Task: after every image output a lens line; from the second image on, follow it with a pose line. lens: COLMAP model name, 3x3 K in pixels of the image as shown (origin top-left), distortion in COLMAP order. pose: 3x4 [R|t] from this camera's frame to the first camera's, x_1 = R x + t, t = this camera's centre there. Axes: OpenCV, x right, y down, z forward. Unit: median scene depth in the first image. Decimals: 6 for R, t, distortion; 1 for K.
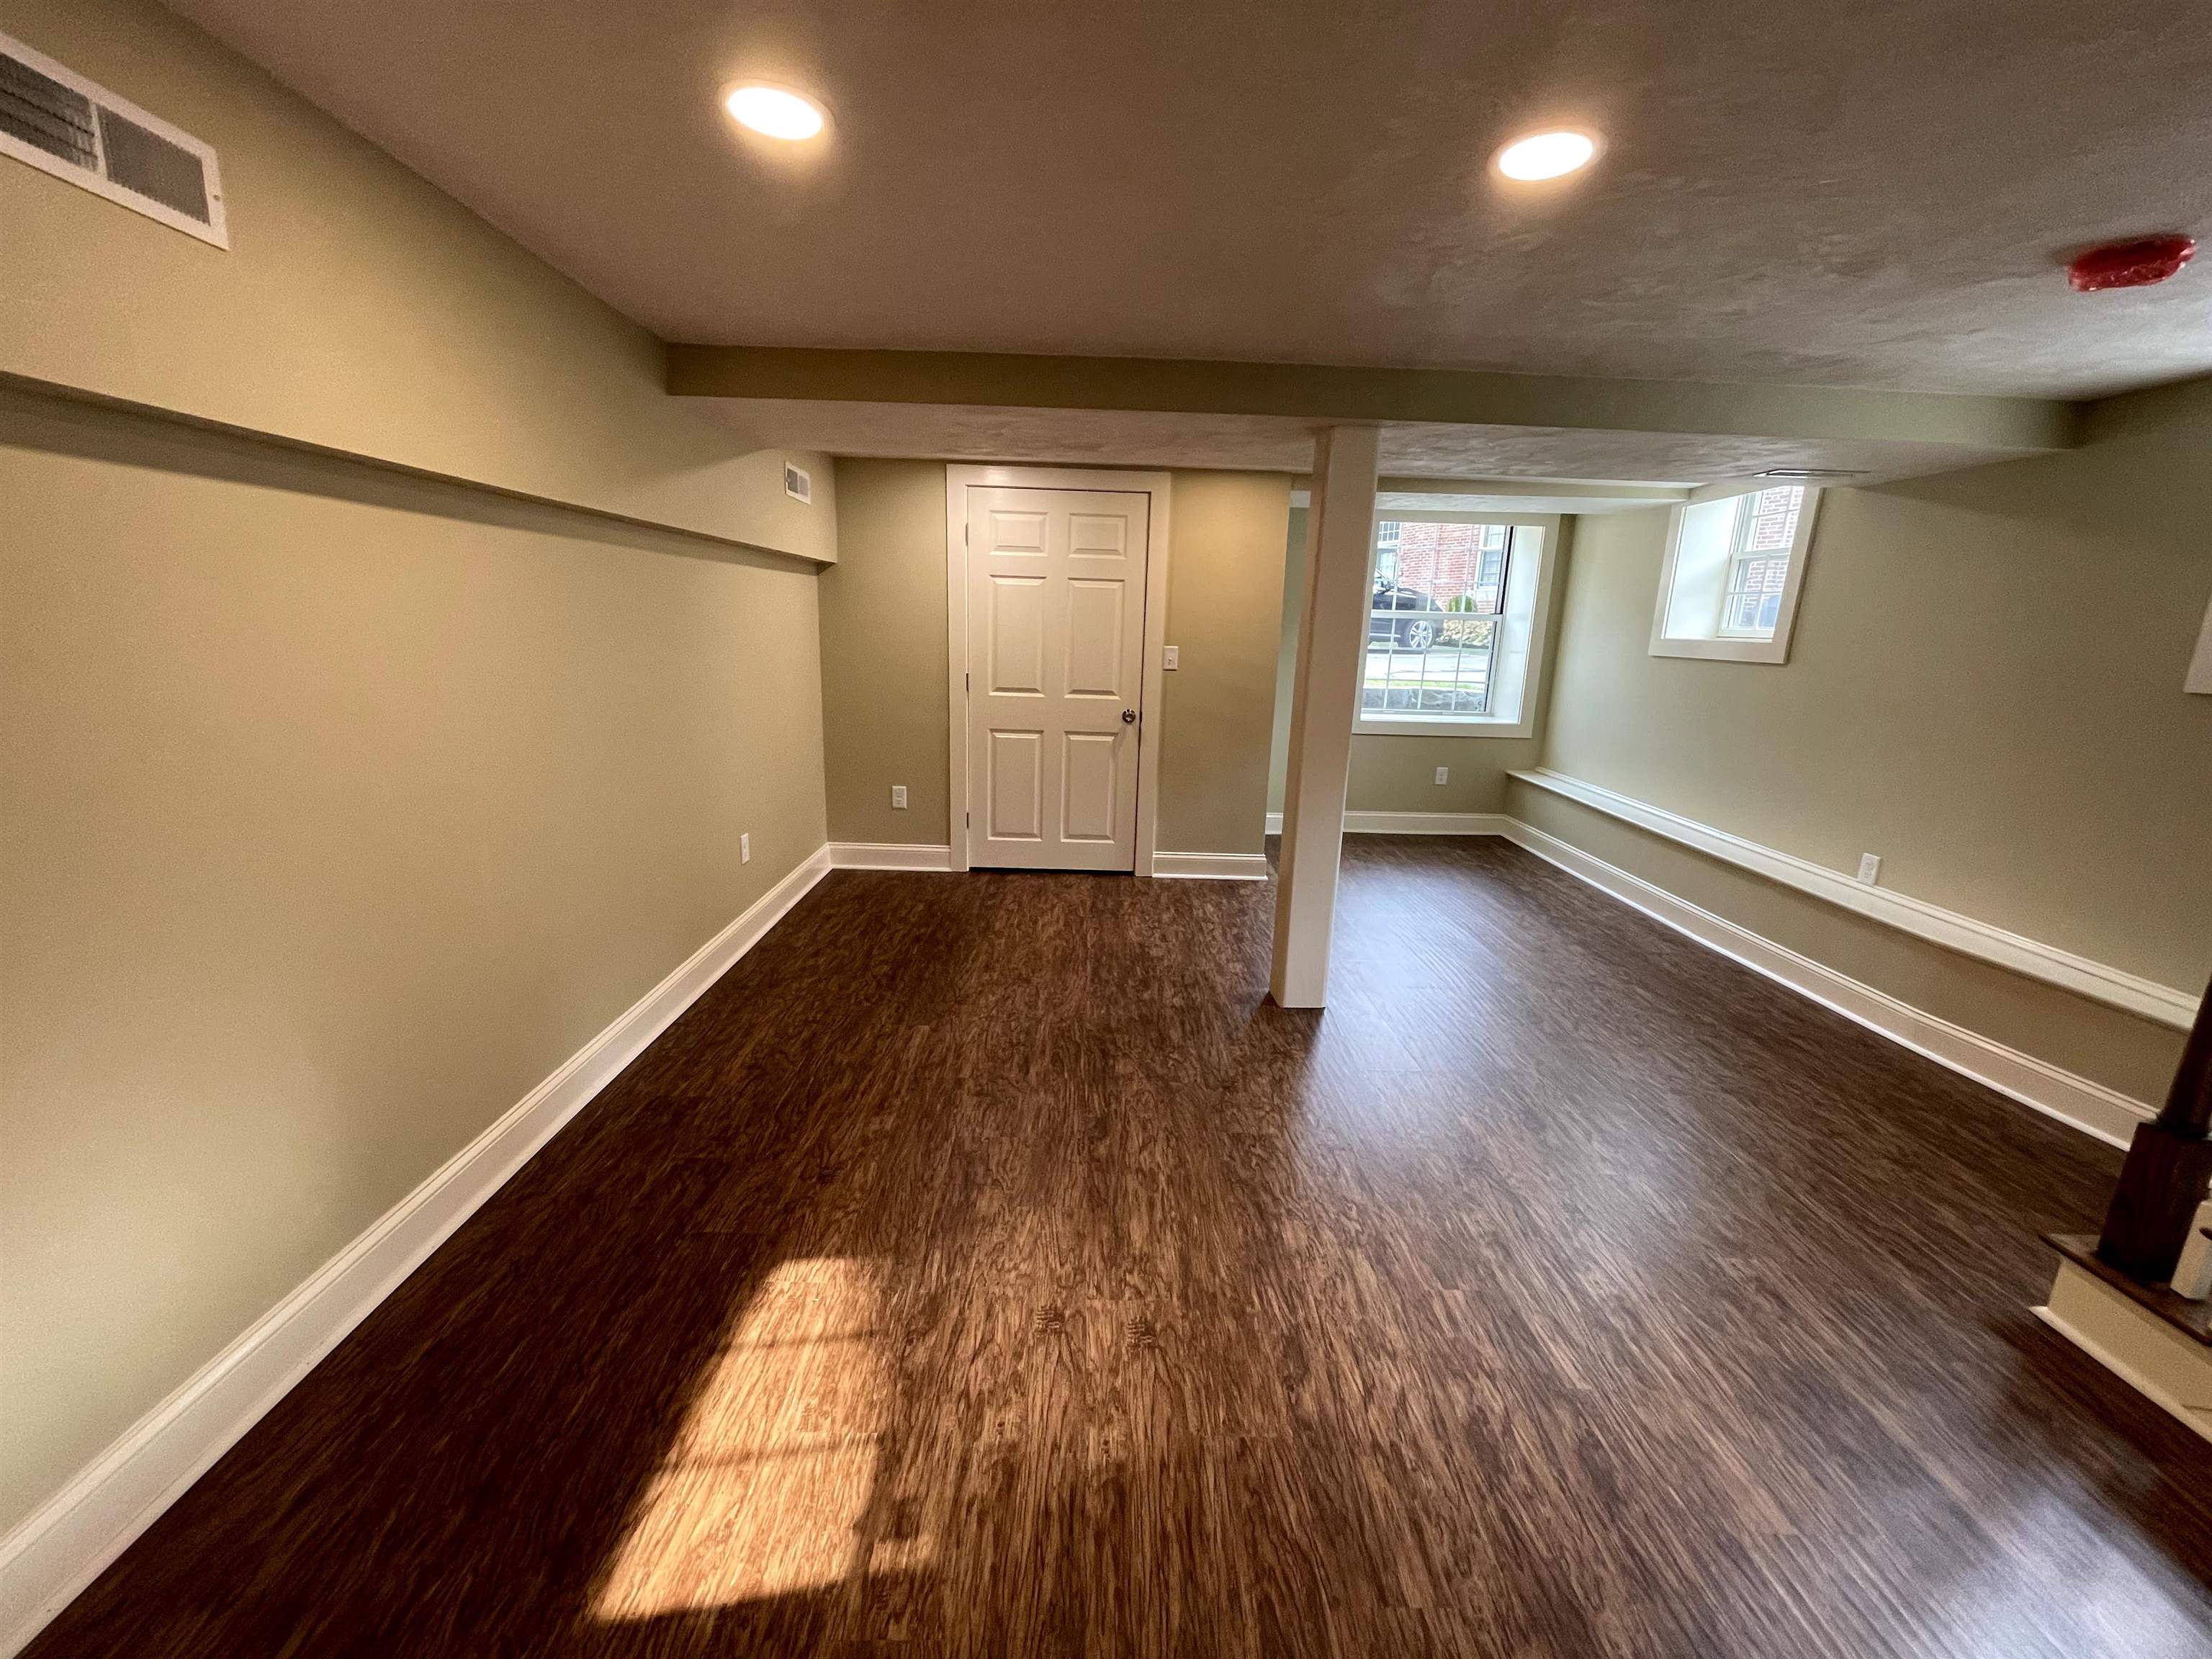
lens RADIAL K [[901.4, 0, 1102.0], [0, 901.4, 830.1], [0, 0, 1]] dist [-0.001912, -0.000197]
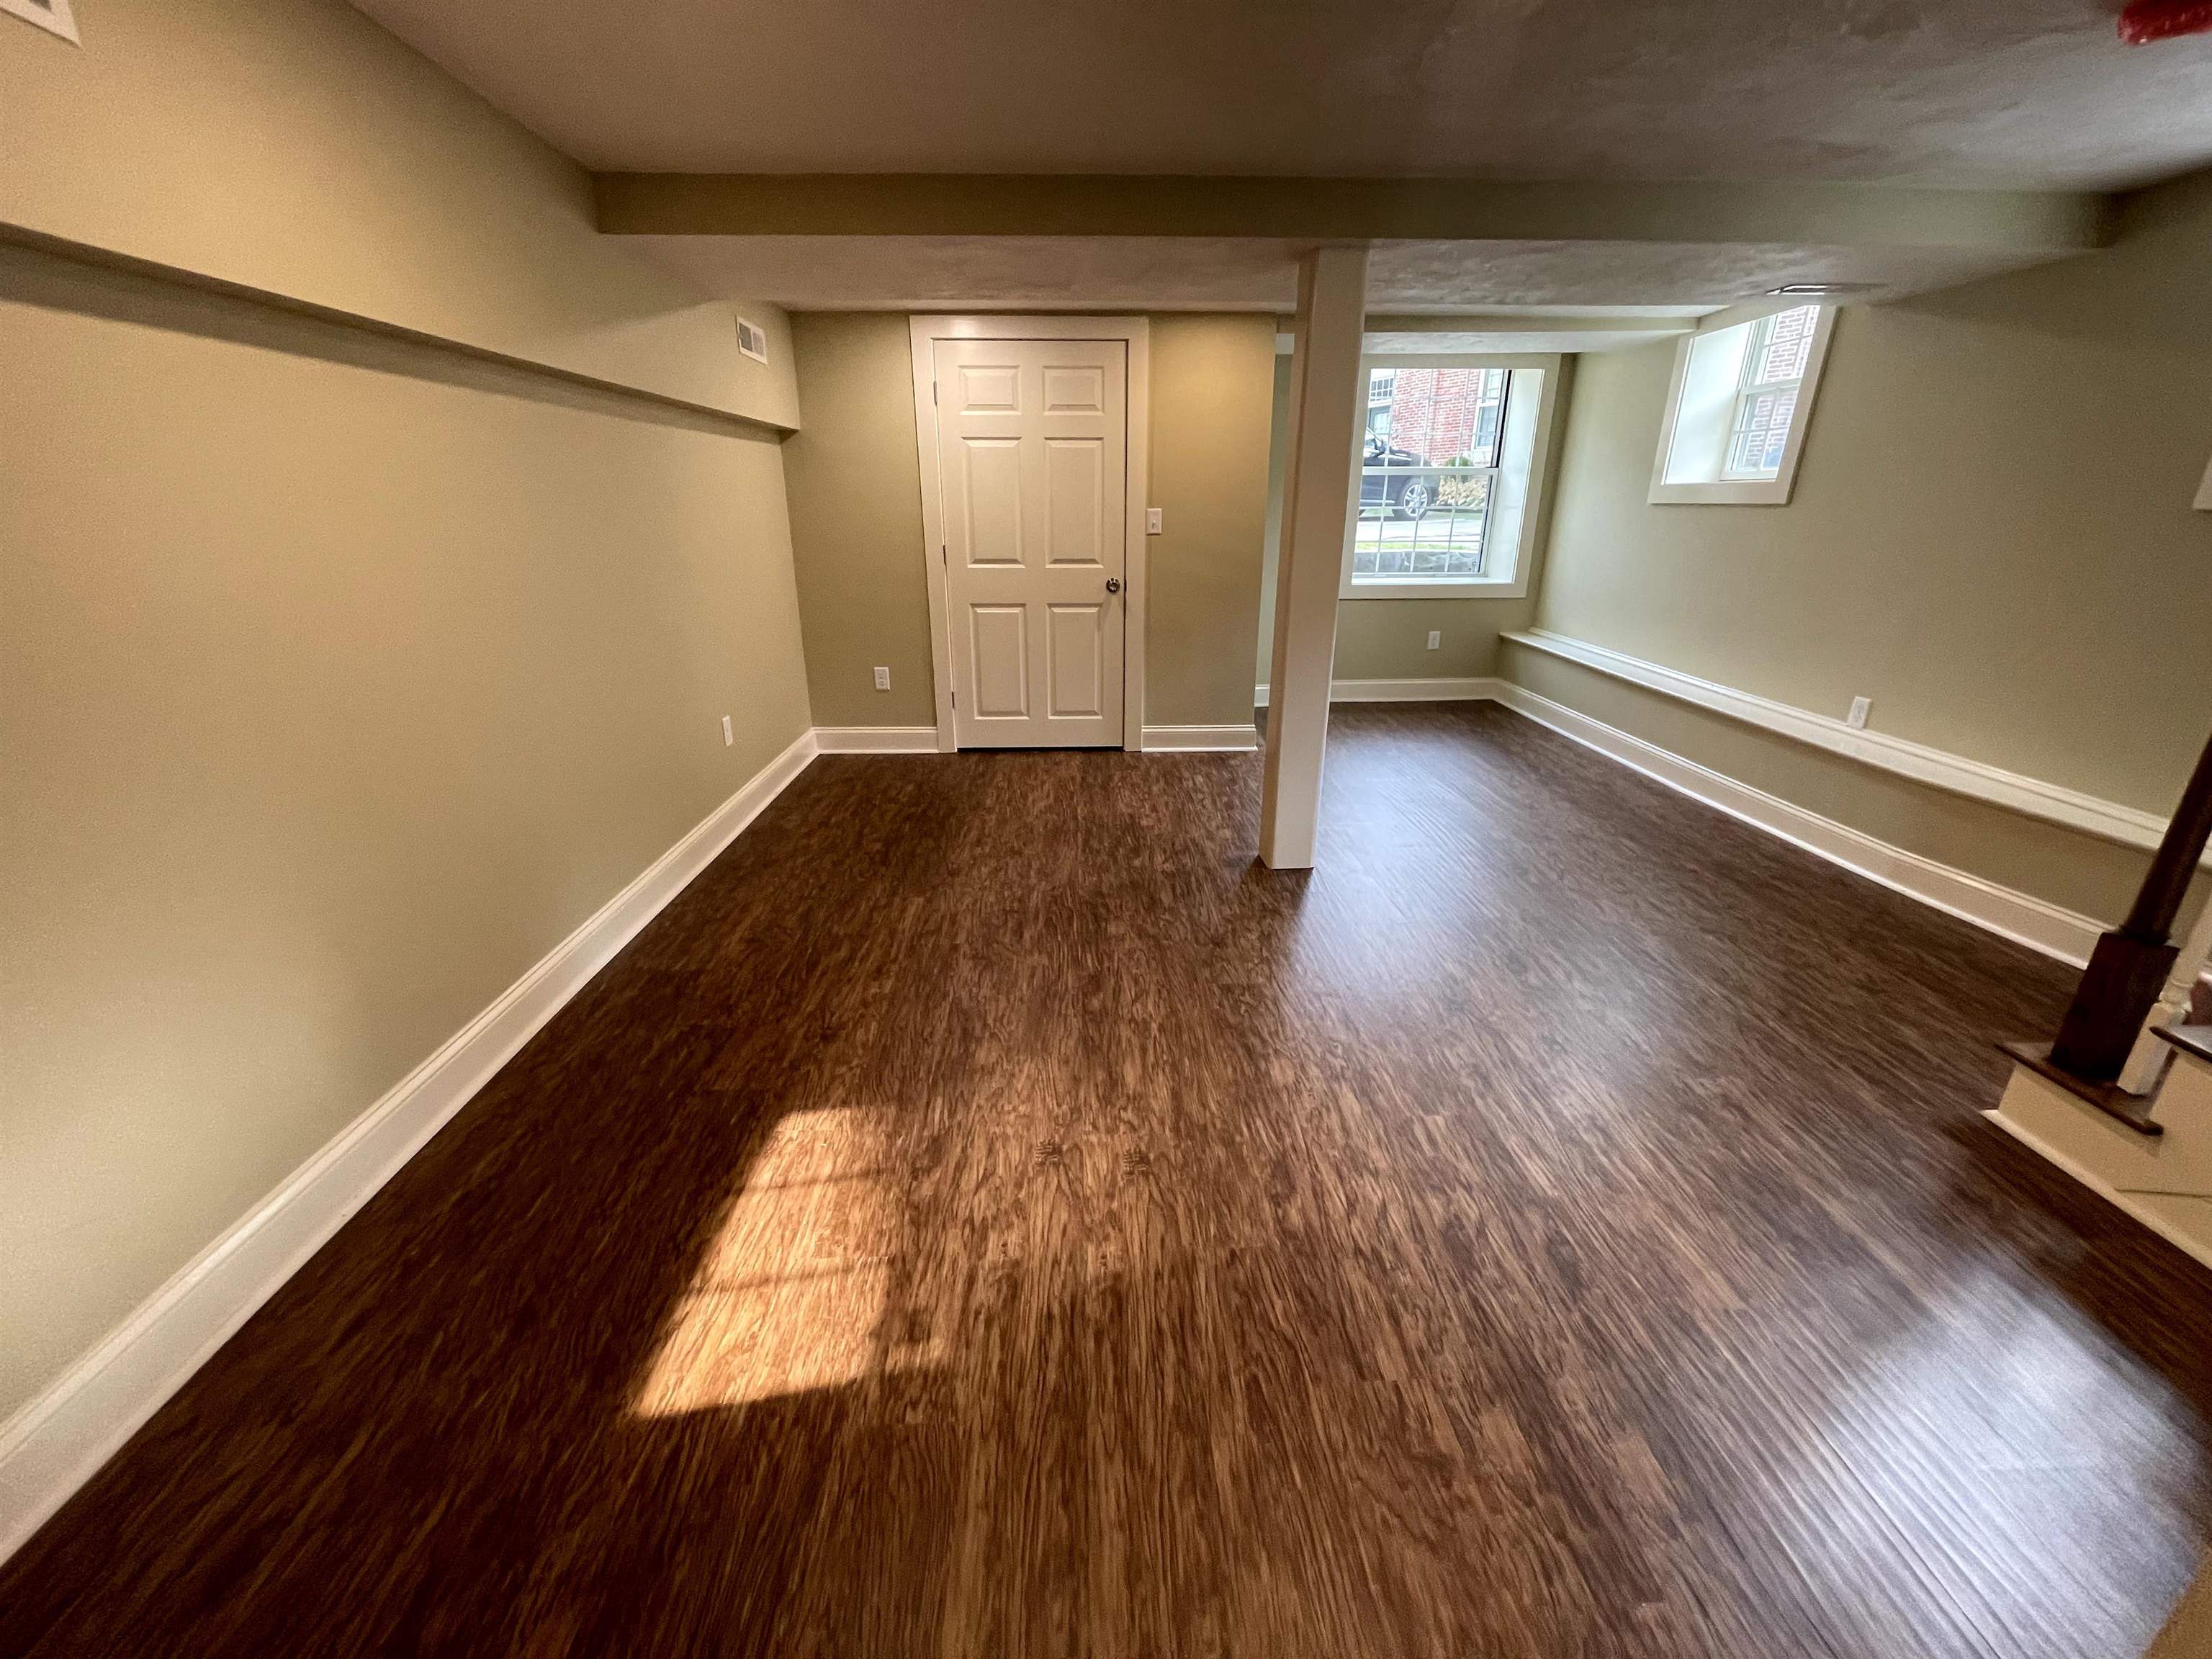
lens RADIAL K [[901.4, 0, 1100.7], [0, 901.4, 831.0], [0, 0, 1]] dist [-0.001912, -0.000197]
pose [[0.999383, -0.035013, 0.002708, 0.010735], [0.034412, 0.991763, 0.123377, 0.034529], [-0.007006, -0.123207, 0.992356, 0.003561]]
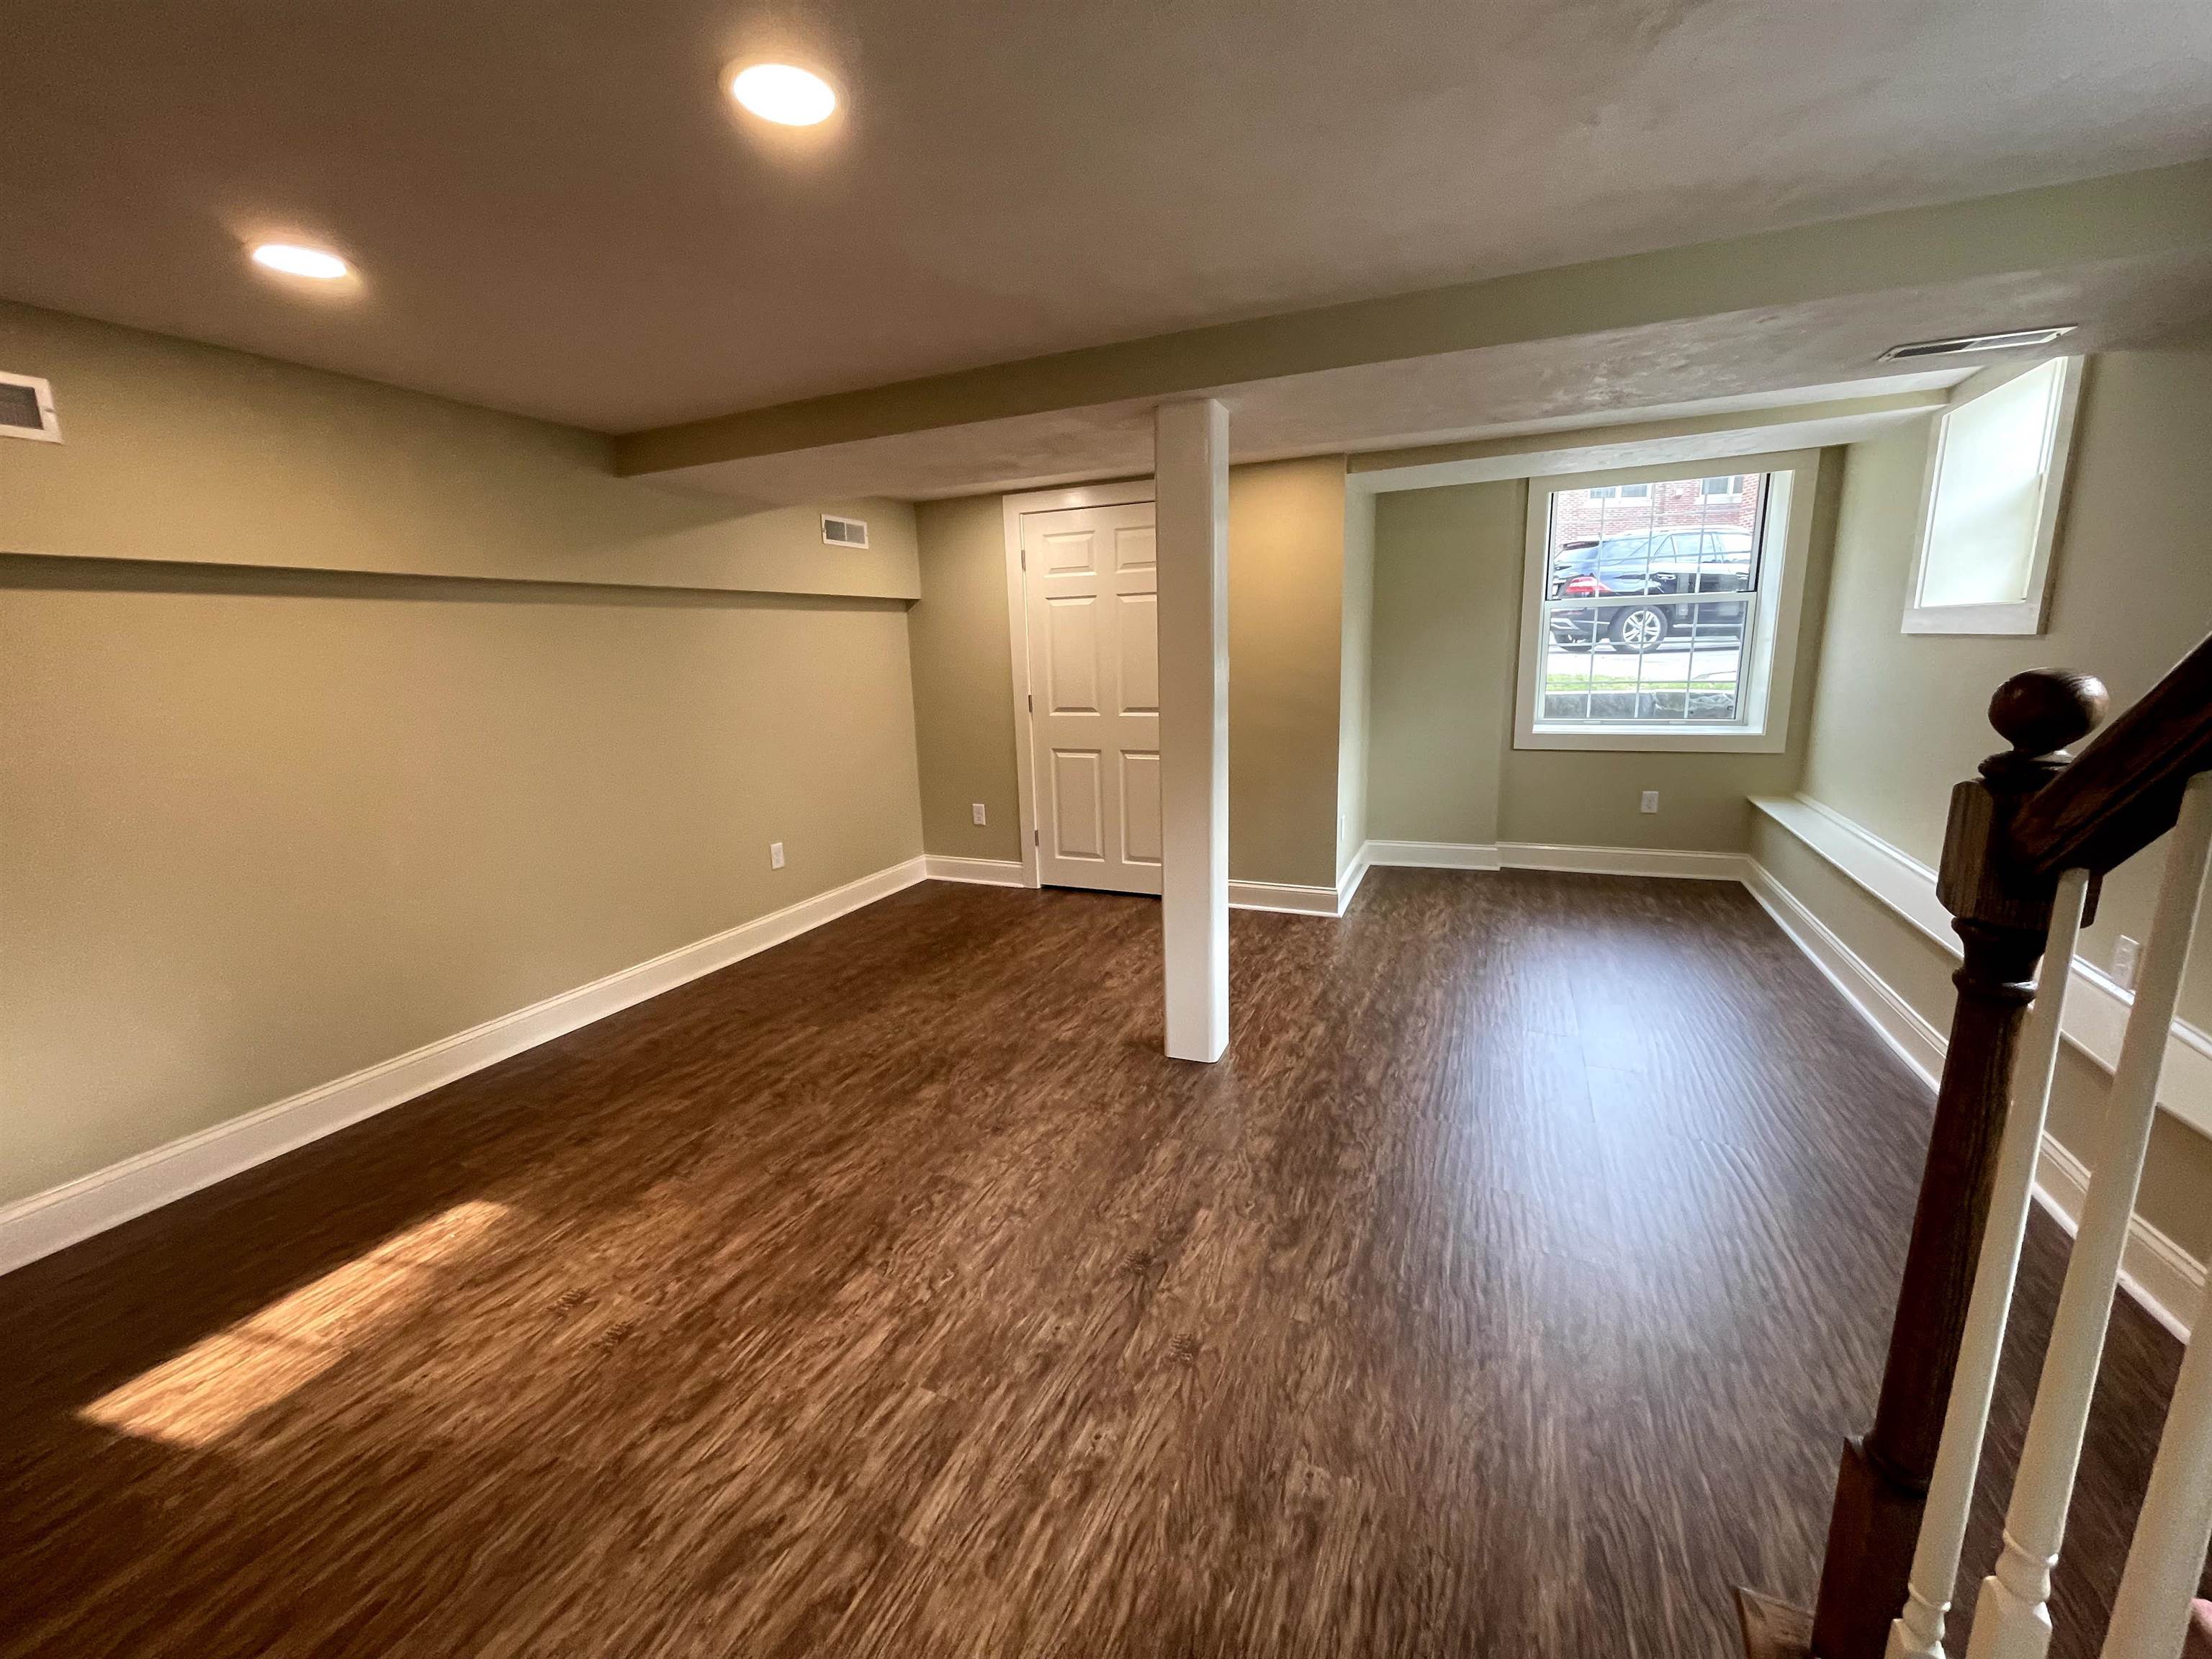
lens RADIAL K [[901.4, 0, 1093.6], [0, 901.4, 830.0], [0, 0, 1]] dist [-0.001912, -0.000197]
pose [[0.903090, 0.026321, -0.428644, 0.758462], [-0.036277, 0.999228, -0.015072, -0.016715], [0.427916, 0.029161, 0.903348, 0.231090]]
